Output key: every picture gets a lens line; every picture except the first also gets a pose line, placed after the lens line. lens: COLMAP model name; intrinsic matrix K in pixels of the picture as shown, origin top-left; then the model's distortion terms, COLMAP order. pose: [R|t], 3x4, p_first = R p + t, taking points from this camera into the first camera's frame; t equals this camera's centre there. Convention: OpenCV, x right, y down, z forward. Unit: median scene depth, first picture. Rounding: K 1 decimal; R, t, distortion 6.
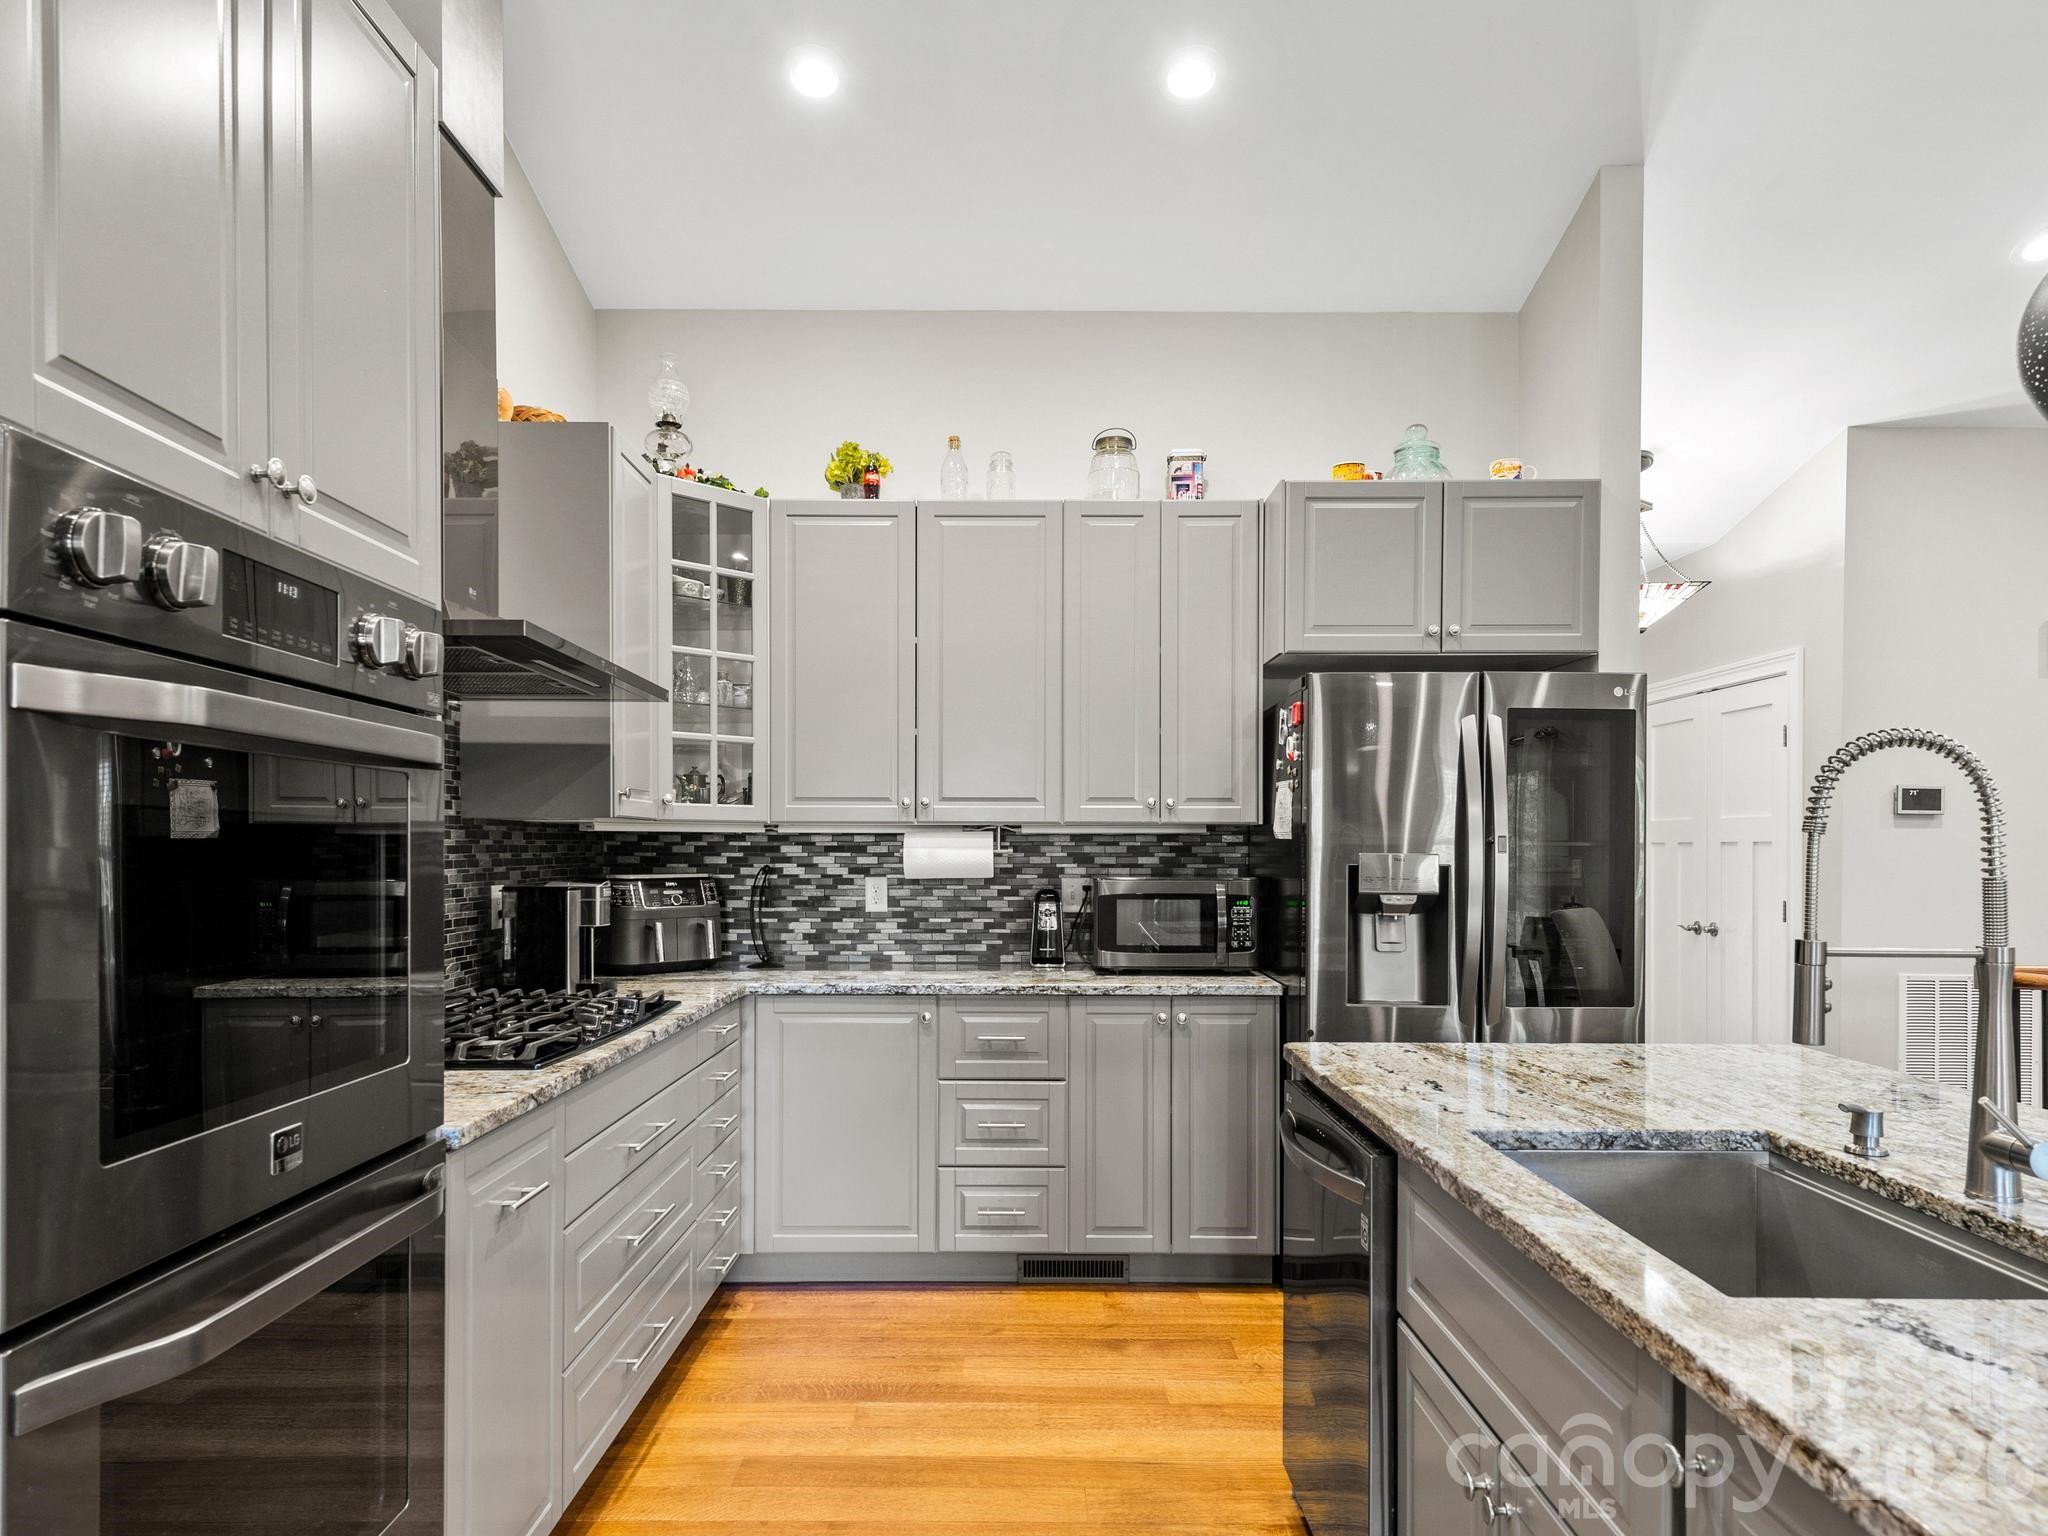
lens RADIAL K [[1240.3, 0, 988.7], [0, 1240.3, 862.6], [0, 0, 1]] dist [0.023270, -0.004489]
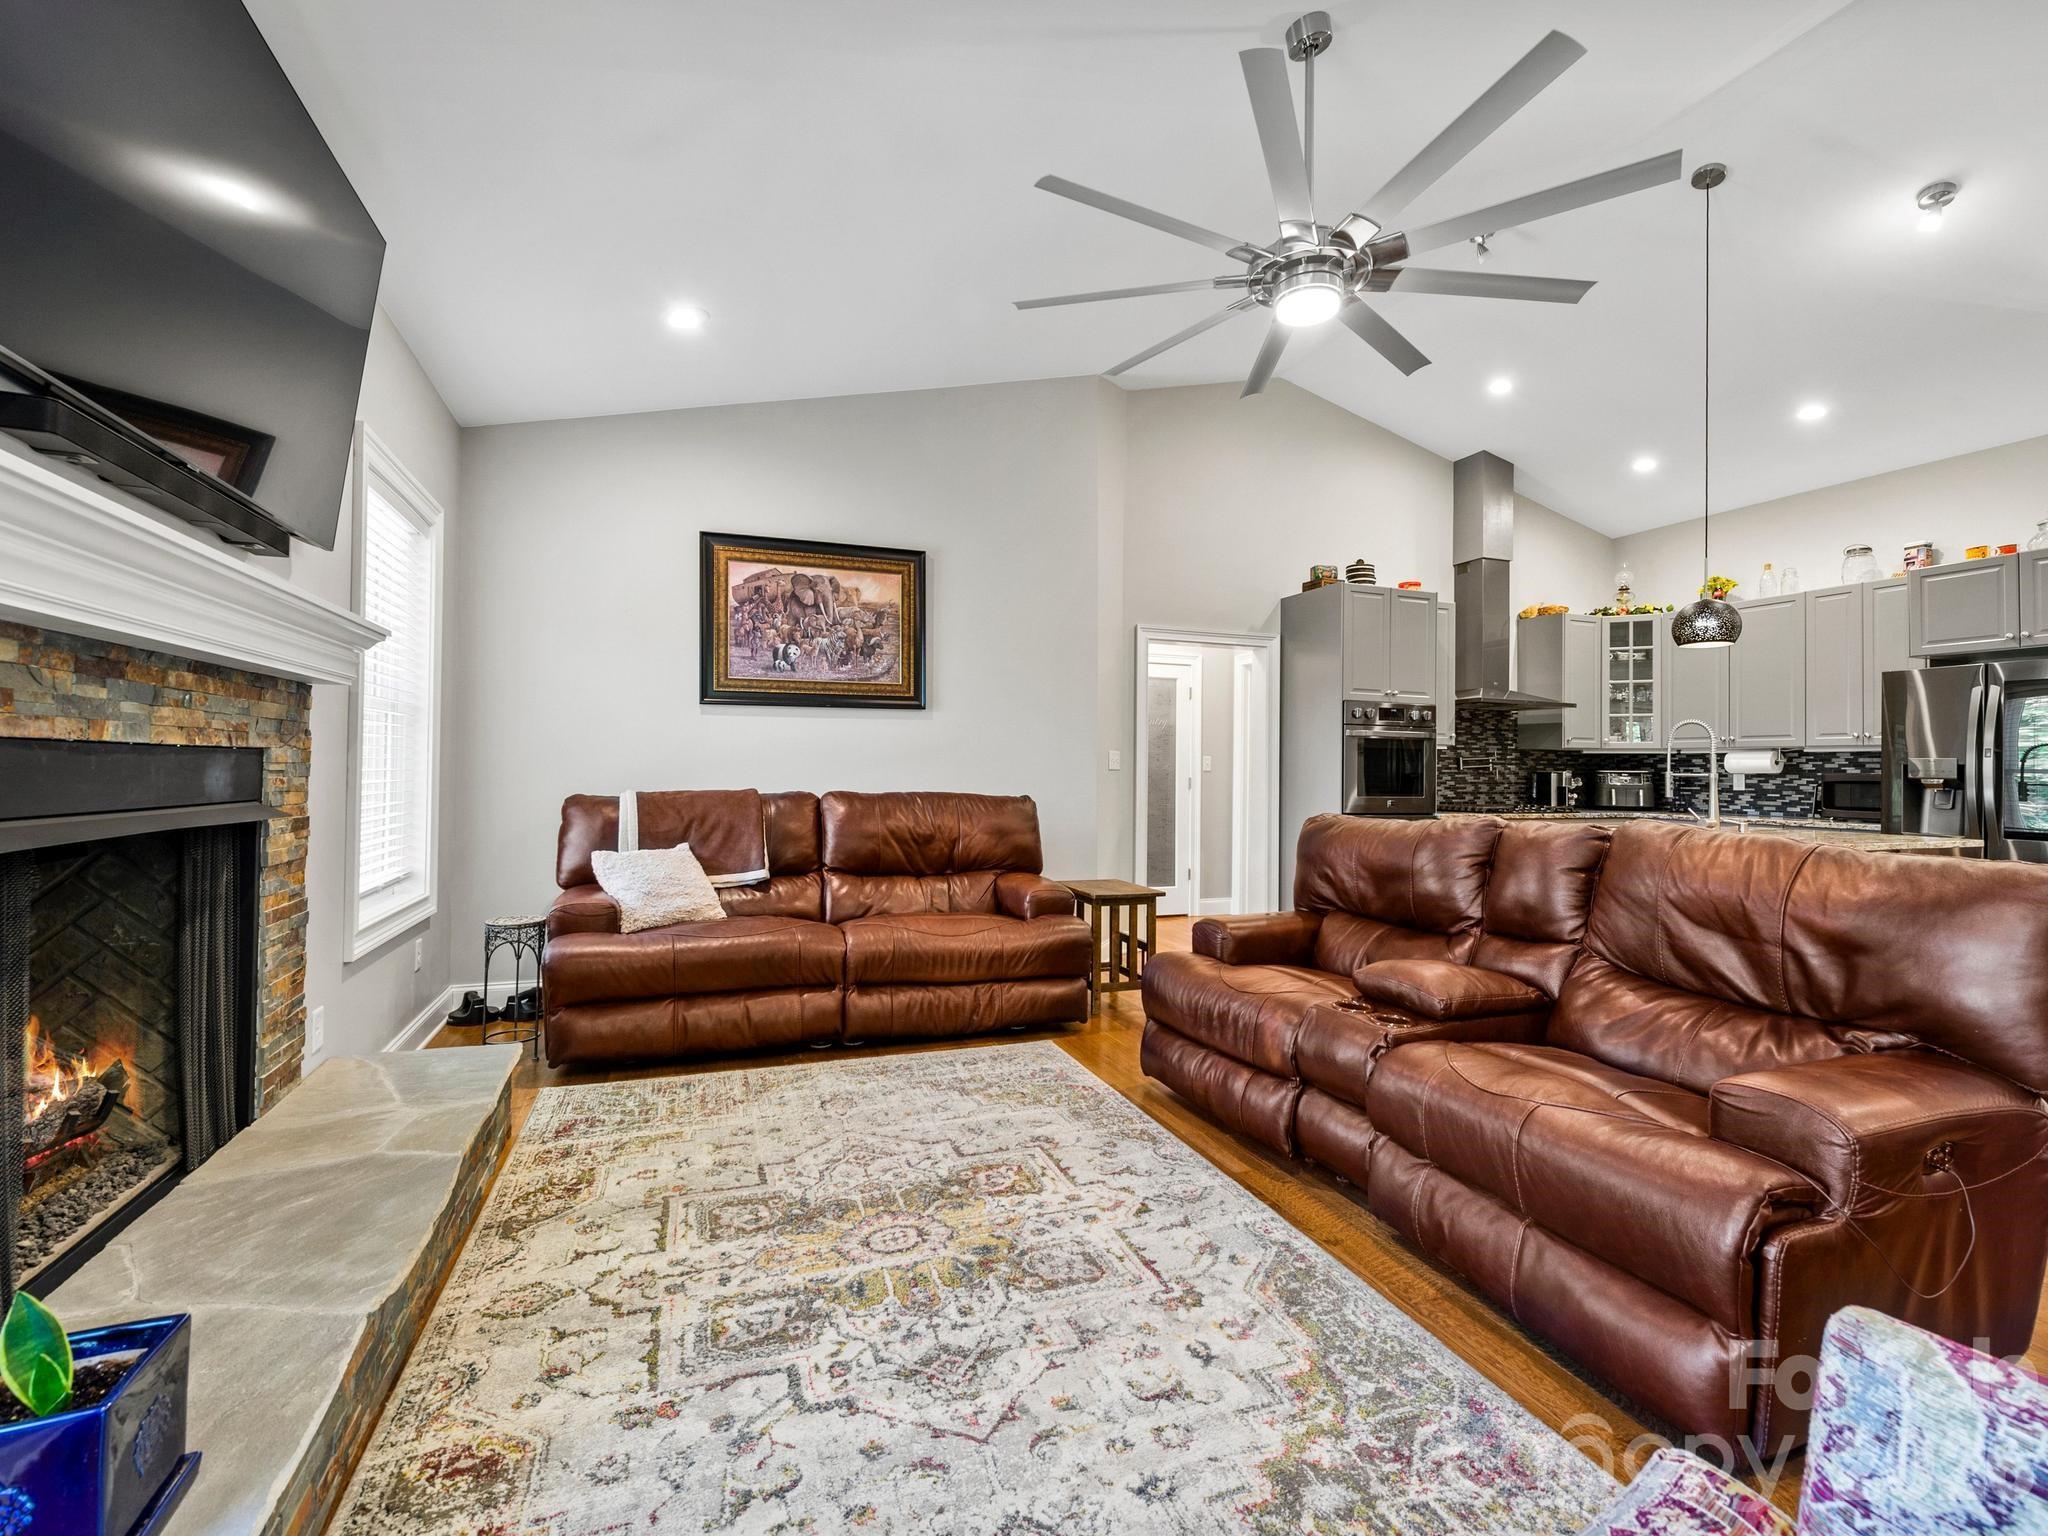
lens RADIAL K [[909.7, 0, 1026.9], [0, 909.7, 756.8], [0, 0, 1]] dist [0.014451, -0.004367]
pose [[0.360053, -0.010531, -0.932872, 1.062118], [-0.020475, 0.999606, -0.019187, 0.042872], [0.932707, 0.026009, 0.359695, -0.793281]]
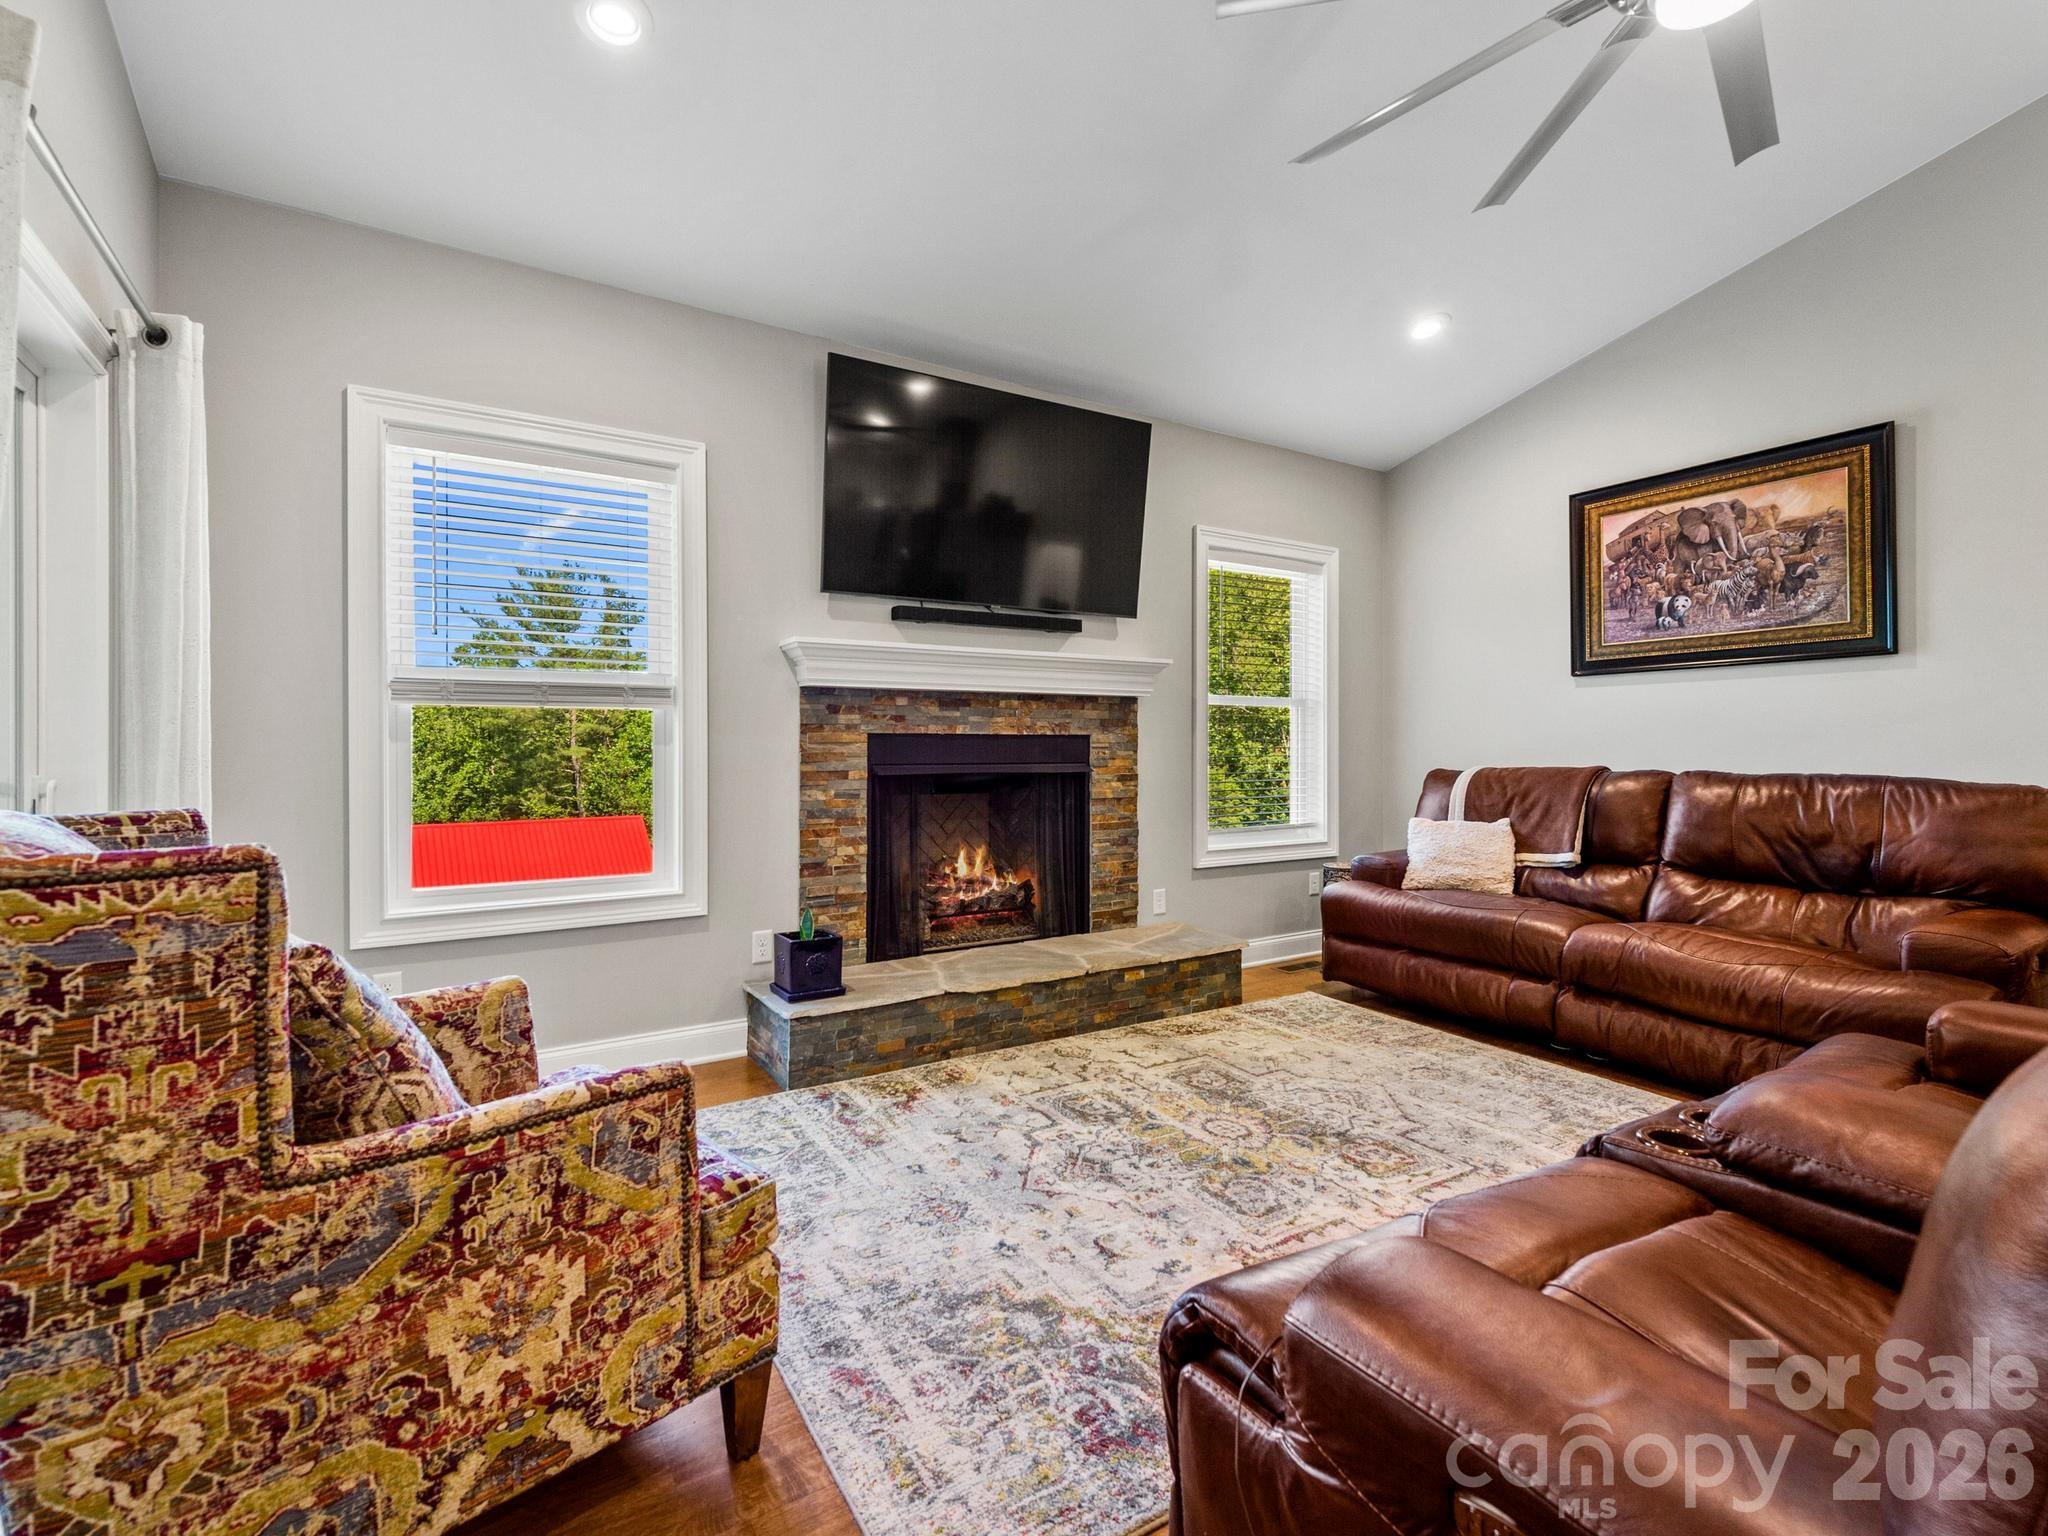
lens RADIAL K [[944.9, 0, 1012.6], [0, 944.9, 746.6], [0, 0, 1]] dist [0.008104, -0.001476]
pose [[-0.849651, -0.000563, -0.527345, 1.009045], [-0.006664, 0.999931, 0.009668, 0.039796], [0.527304, 0.011728, -0.849596, -0.106531]]
